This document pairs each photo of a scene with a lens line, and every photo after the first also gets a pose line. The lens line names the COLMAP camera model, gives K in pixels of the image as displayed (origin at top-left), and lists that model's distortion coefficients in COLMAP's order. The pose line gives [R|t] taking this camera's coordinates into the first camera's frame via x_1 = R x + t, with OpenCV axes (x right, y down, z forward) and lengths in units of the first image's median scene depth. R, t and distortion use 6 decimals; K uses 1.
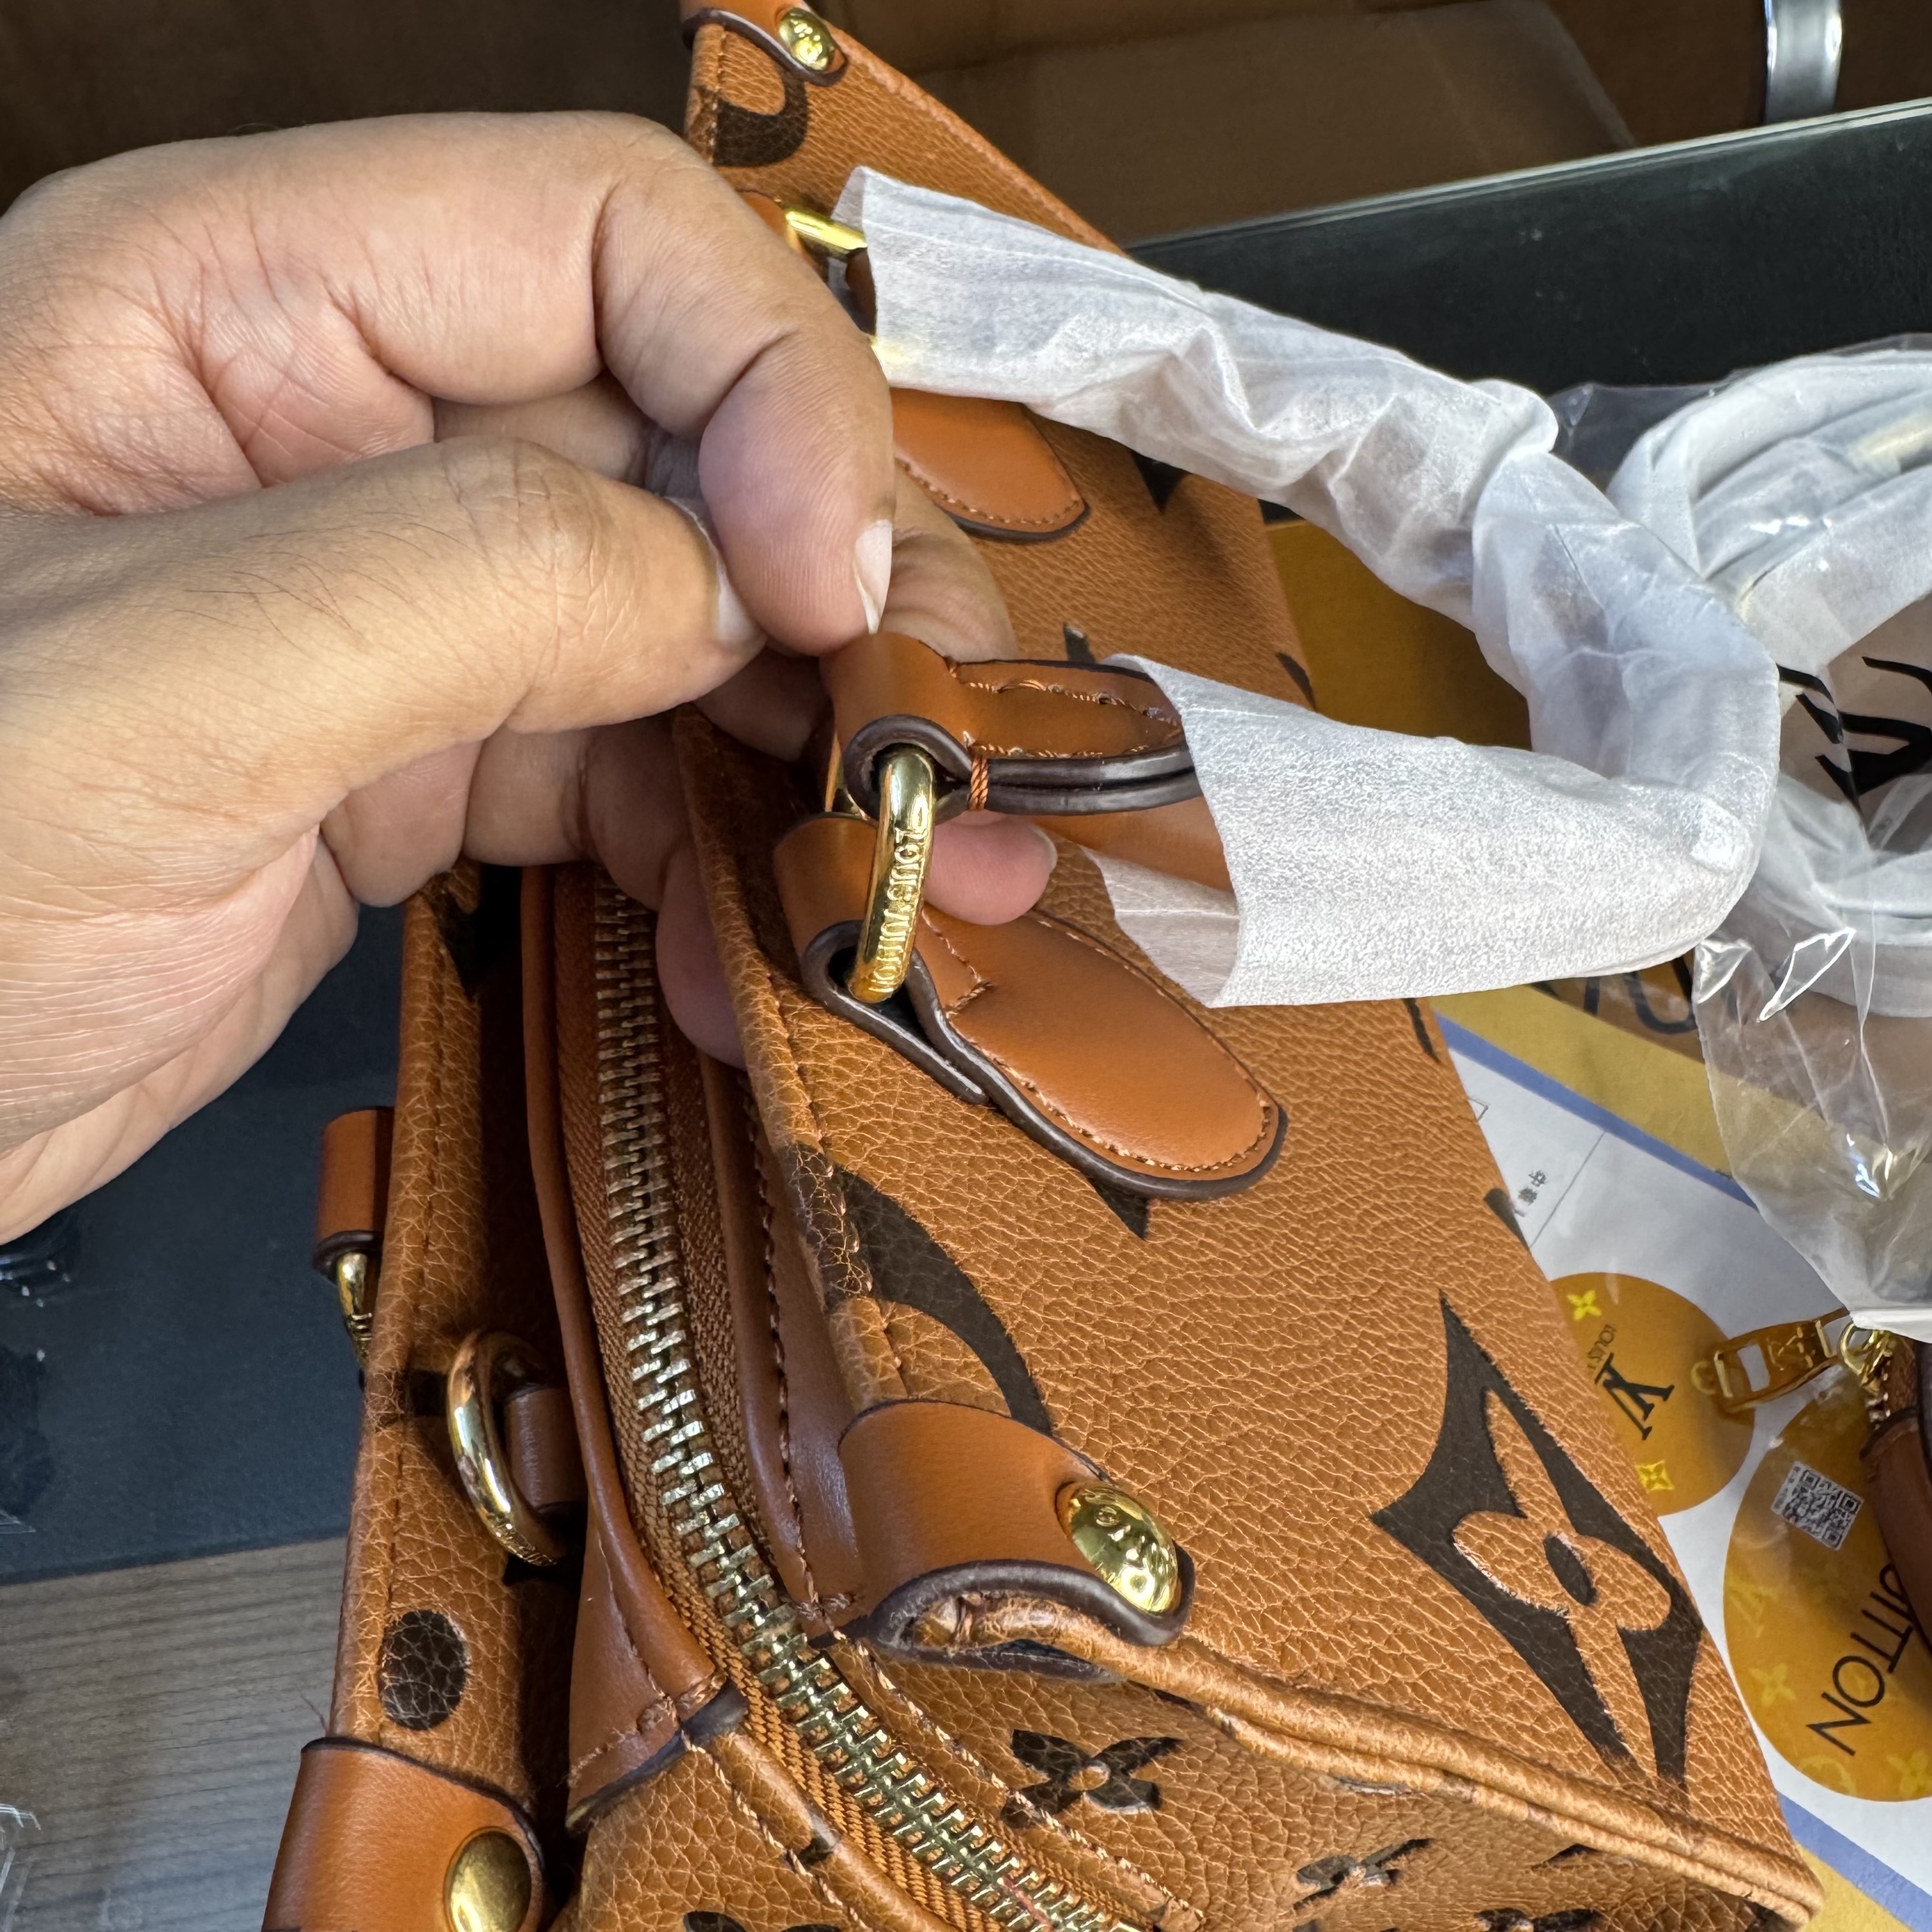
lens RADIAL K [[2040.1, 0, 966.6], [0, 2040.1, 963.8], [0, 0, 1]] dist [-0.027619, 0.000000]
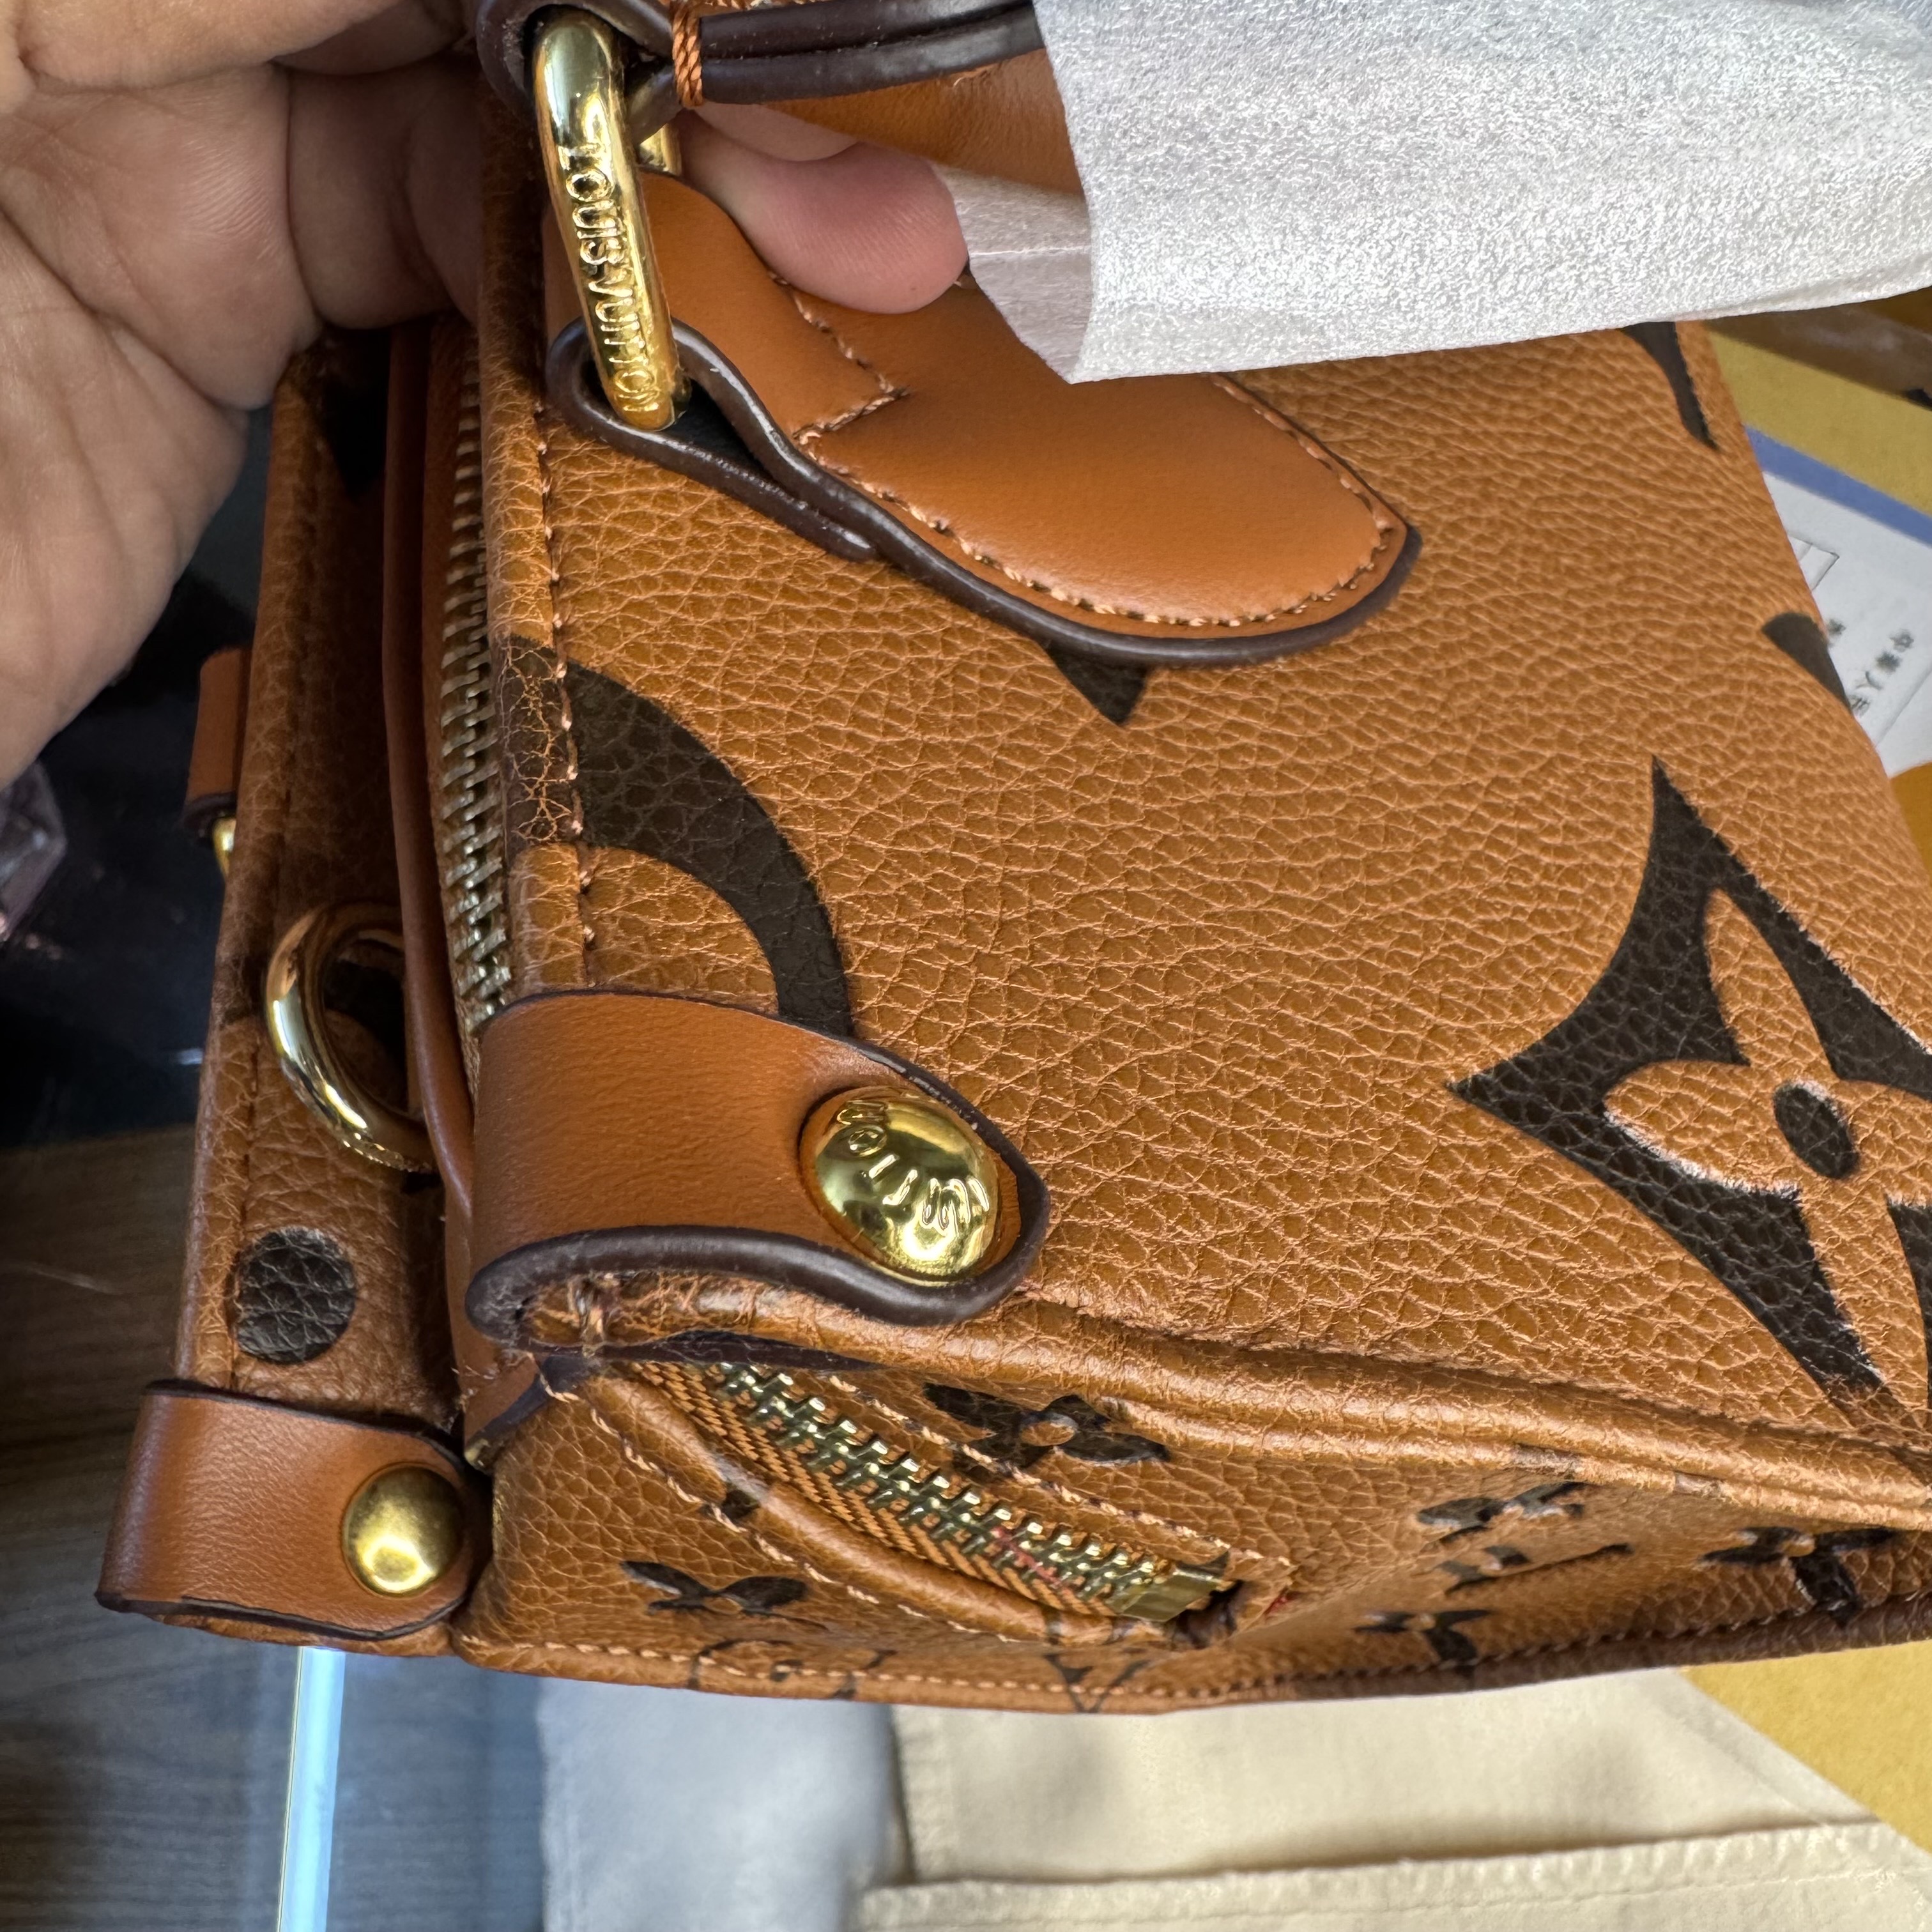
lens RADIAL K [[1887.9, 0, 964.4], [0, 1887.9, 969.7], [0, 0, 1]] dist [-0.019189, 0.000000]
pose [[0.957146, -0.045959, -0.285935, 0.234550], [0.115915, 0.965588, 0.232818, 0.060055], [0.265395, -0.255985, 0.929536, 0.361922]]
